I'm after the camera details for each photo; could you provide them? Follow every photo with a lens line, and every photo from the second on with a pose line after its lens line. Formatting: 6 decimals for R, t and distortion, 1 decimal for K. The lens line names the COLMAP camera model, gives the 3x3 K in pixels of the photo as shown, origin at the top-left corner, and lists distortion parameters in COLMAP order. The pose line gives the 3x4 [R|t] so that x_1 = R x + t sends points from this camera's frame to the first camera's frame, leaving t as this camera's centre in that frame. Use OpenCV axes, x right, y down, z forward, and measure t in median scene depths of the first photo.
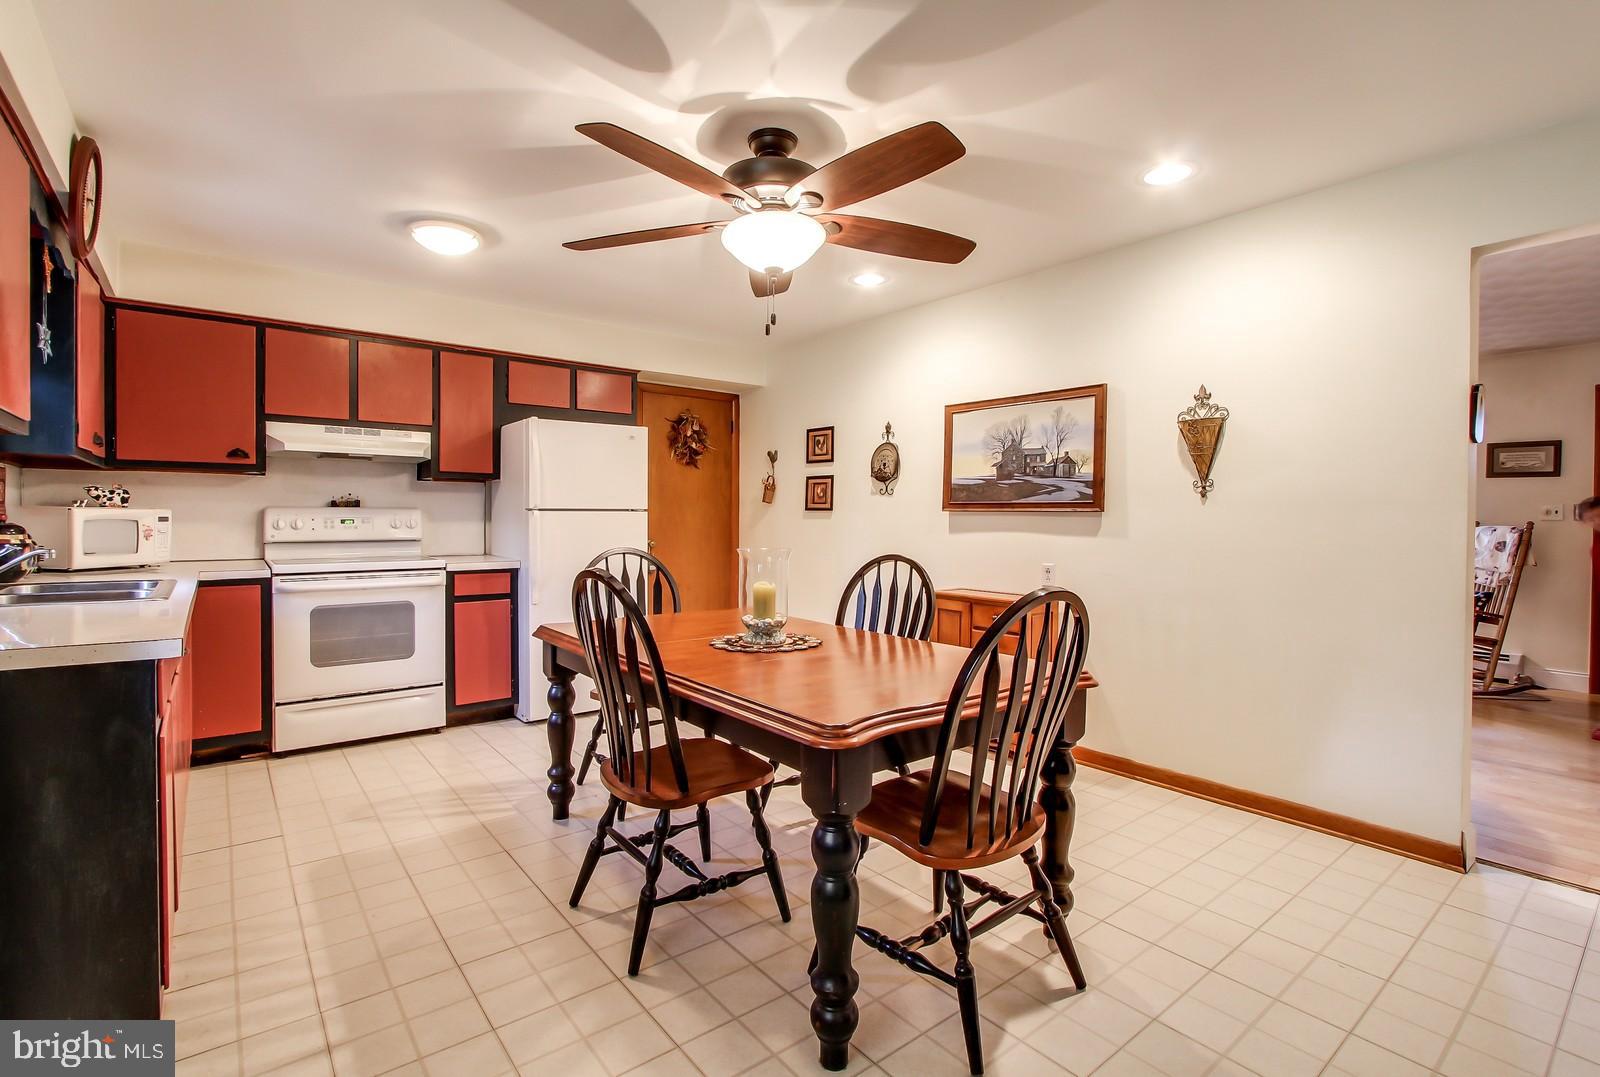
lens RADIAL K [[745.5, 0, 809.9], [0, 745.5, 531.6], [0, 0, 1]] dist [-0.014367, 0.001149]
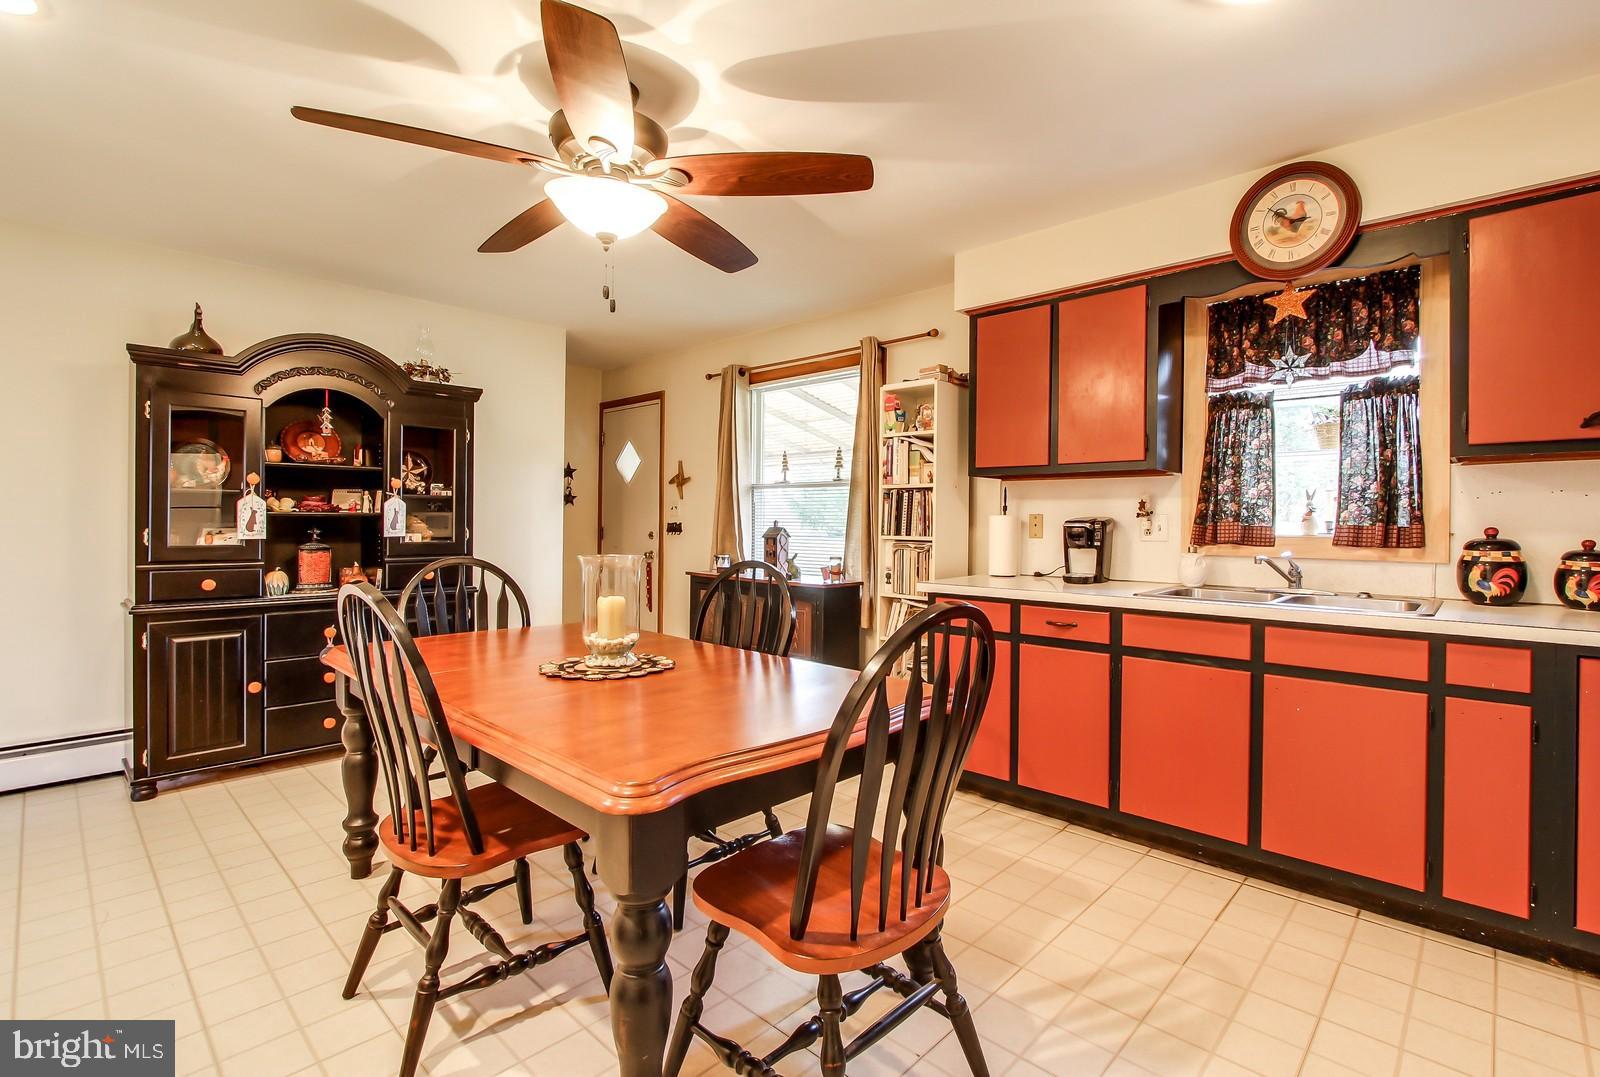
lens RADIAL K [[745.5, 0, 808.9], [0, 745.5, 524.9], [0, 0, 1]] dist [-0.014367, 0.001149]
pose [[-0.990500, -0.015199, -0.136671, -0.114217], [-0.018164, 0.999625, 0.020471, -0.022157], [0.136308, 0.022759, -0.990405, 1.267475]]
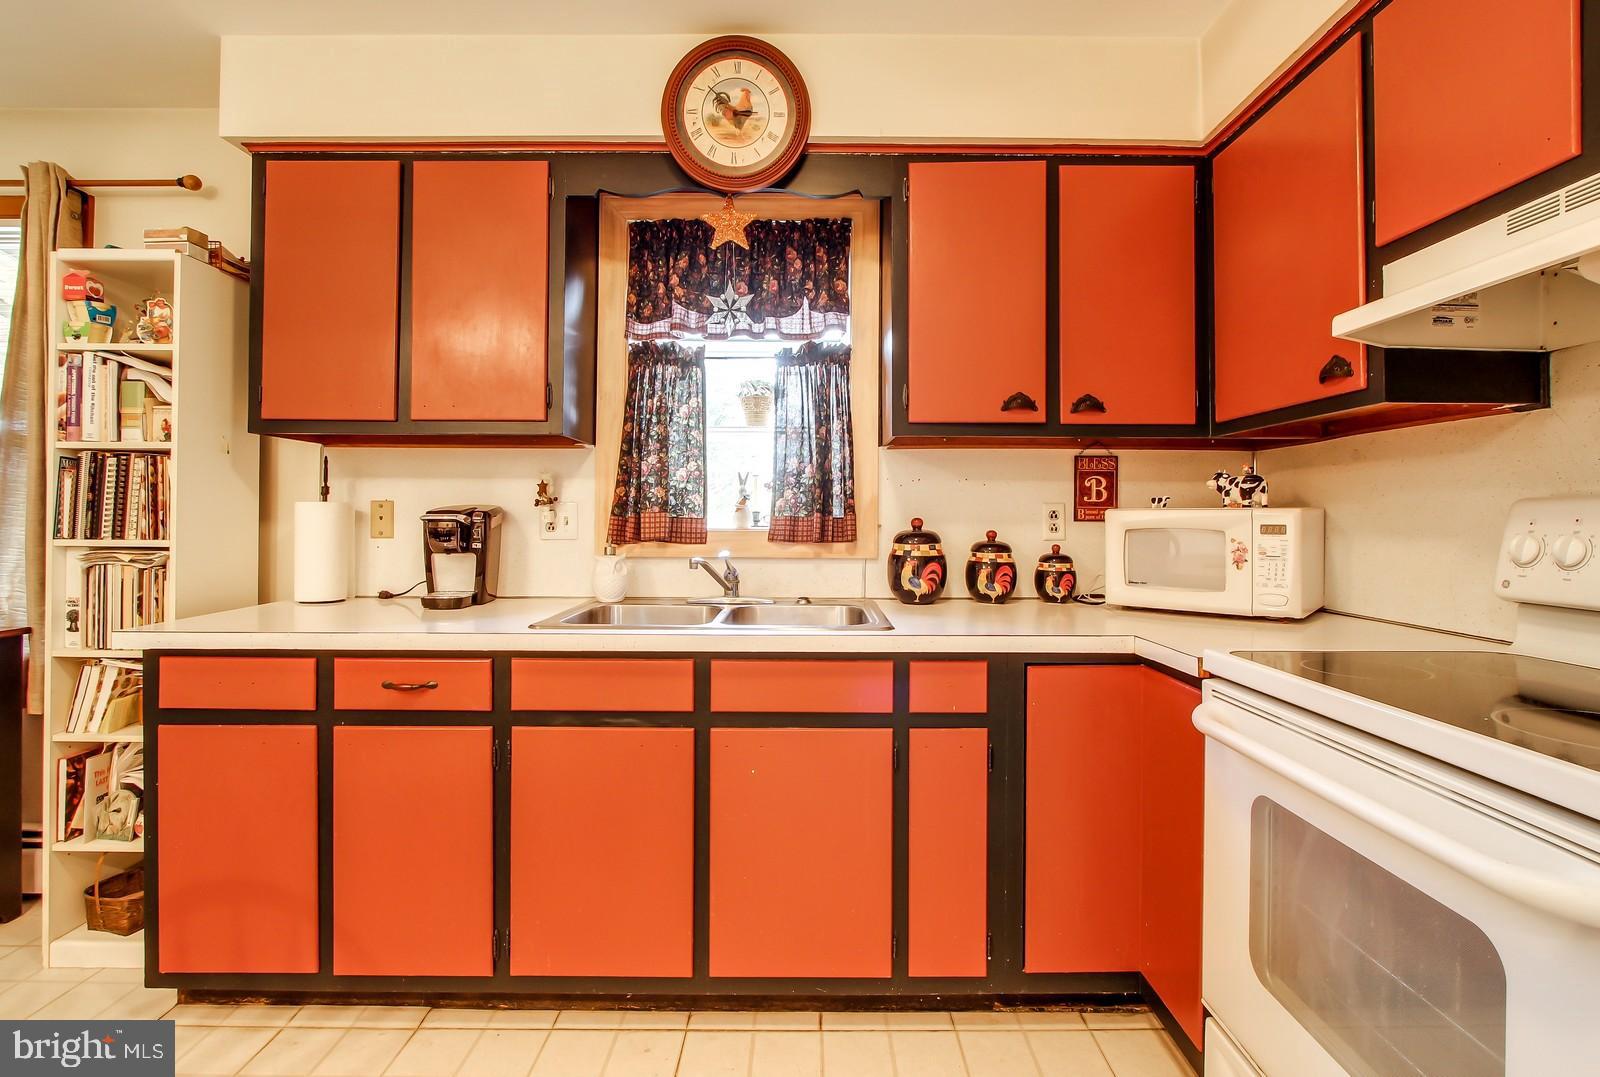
lens RADIAL K [[745.5, 0, 809.2], [0, 745.5, 513.5], [0, 0, 1]] dist [-0.014367, 0.001149]
pose [[-0.622724, -0.012935, -0.782335, -0.275276], [-0.023255, 0.999728, 0.001982, -0.020387], [0.782096, 0.019428, -0.622855, 1.014588]]
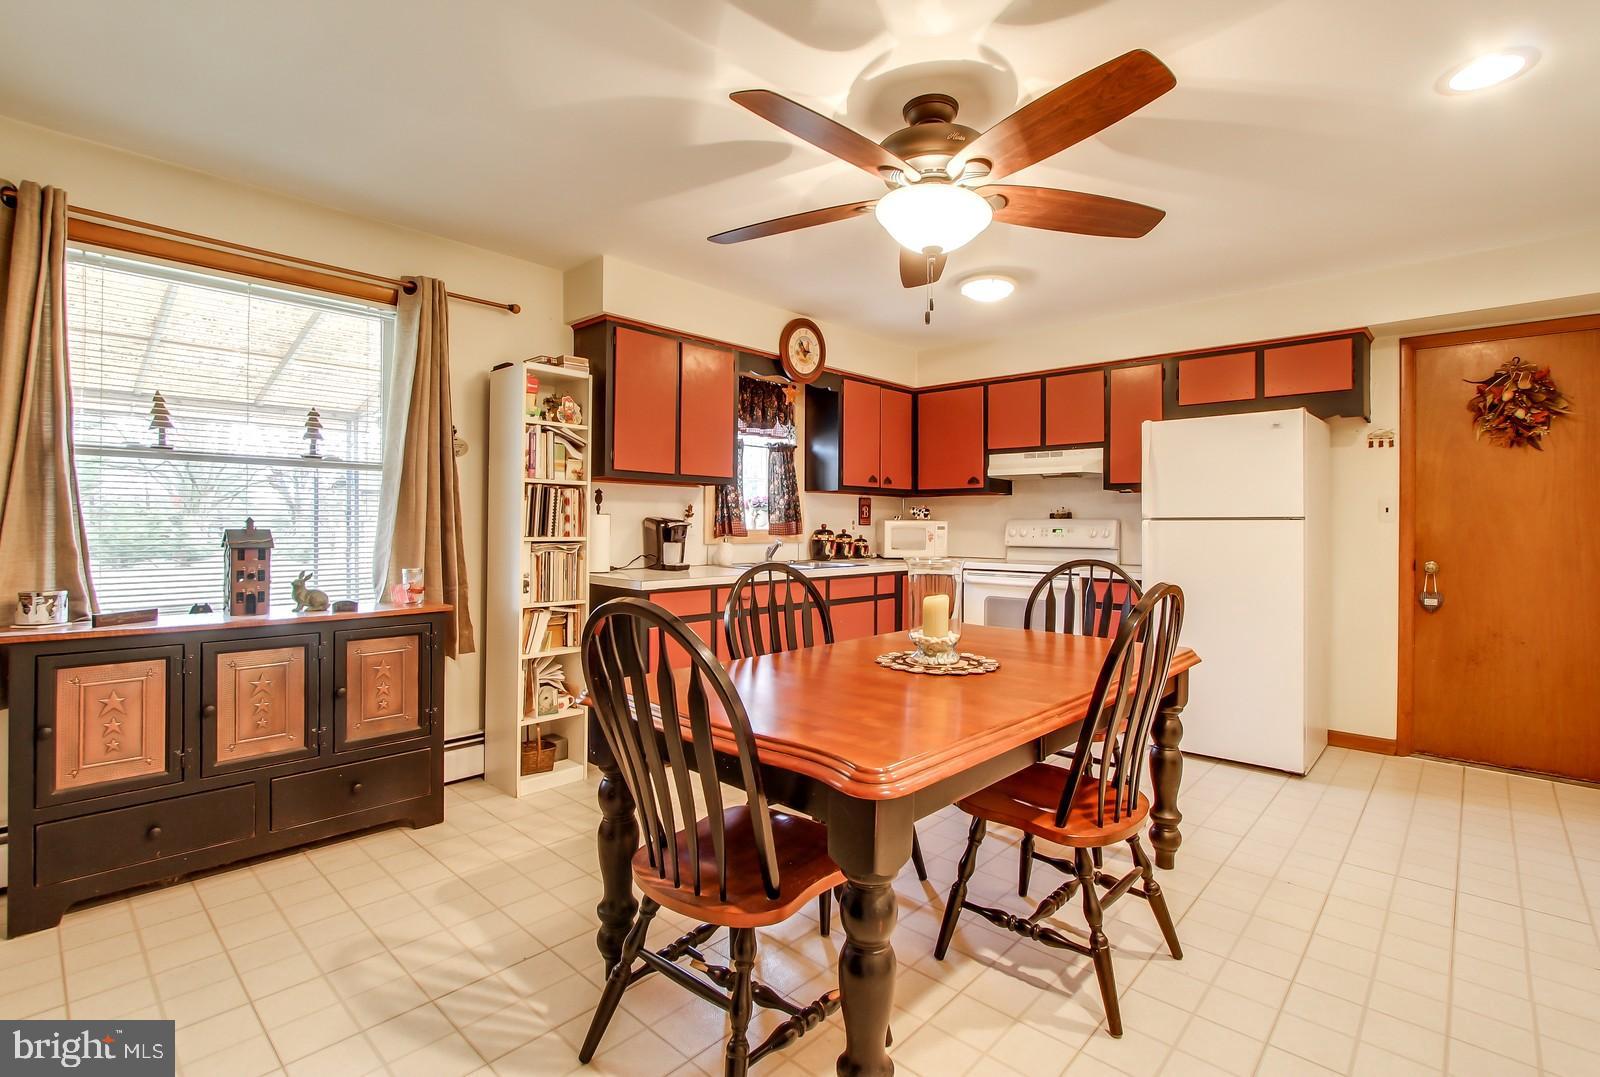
lens RADIAL K [[745.5, 0, 803.6], [0, 745.5, 525.9], [0, 0, 1]] dist [-0.014367, 0.001149]
pose [[0.143837, -0.001937, -0.989599, 0.547363], [-0.025008, 0.999672, -0.005592, -0.005328], [0.989285, 0.025552, 0.143741, 0.483300]]
